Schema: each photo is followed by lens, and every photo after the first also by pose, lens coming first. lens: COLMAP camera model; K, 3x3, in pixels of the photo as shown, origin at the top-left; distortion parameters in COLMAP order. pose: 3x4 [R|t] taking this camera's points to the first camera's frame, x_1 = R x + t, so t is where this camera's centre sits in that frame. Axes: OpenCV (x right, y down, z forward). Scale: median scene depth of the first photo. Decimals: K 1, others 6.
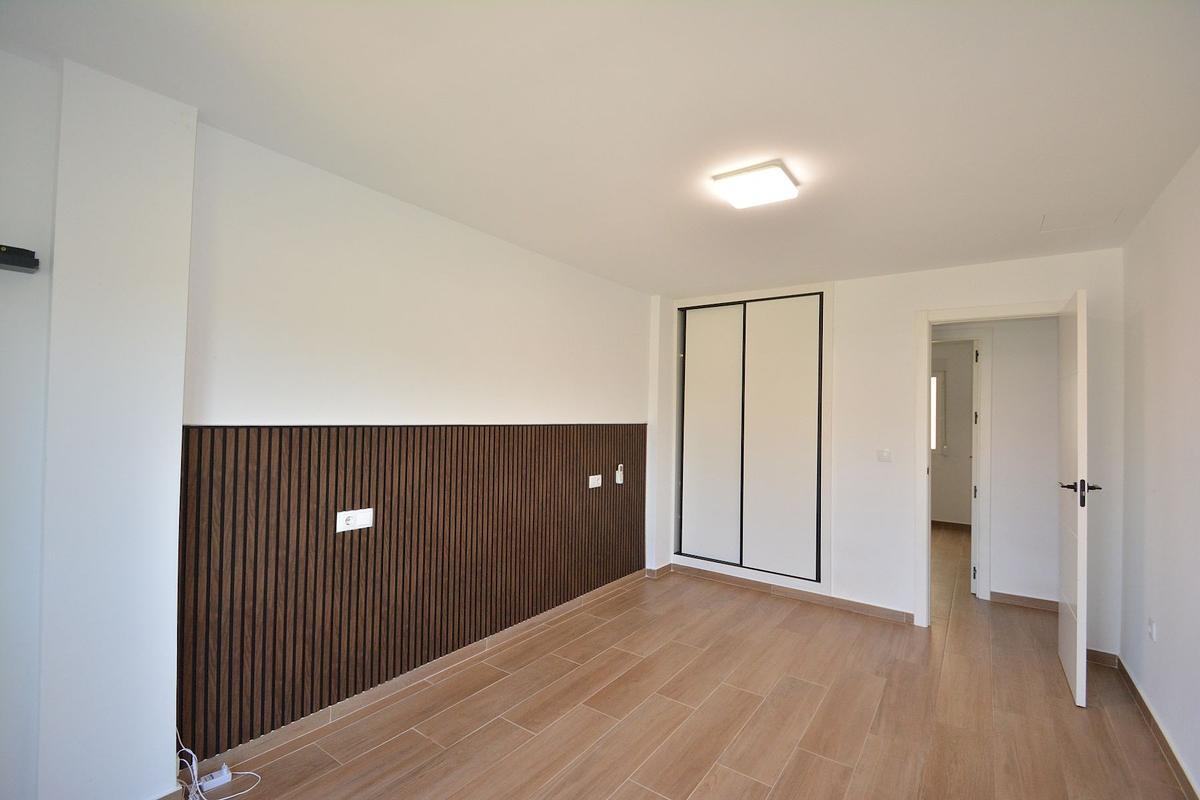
lens RADIAL K [[529.6, 0, 600.0], [0, 529.6, 400.0], [0, 0, 1]] dist [0.023698, -0.024010]
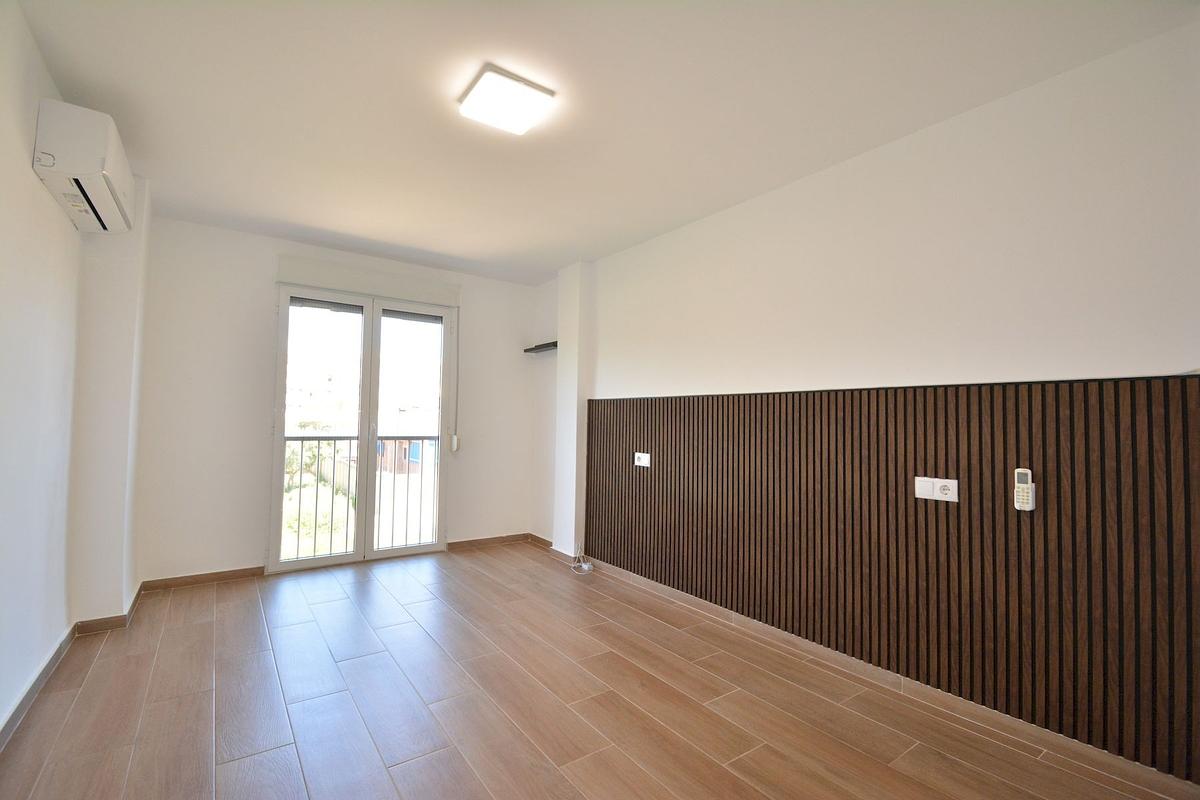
lens RADIAL K [[529.6, 0, 600.0], [0, 529.6, 400.0], [0, 0, 1]] dist [0.023698, -0.024010]
pose [[-0.324201, -0.067991, -0.943542, 0.866120], [-0.000196, 0.997419, -0.071806, 0.138331], [0.945988, -0.023095, -0.323378, 1.165312]]
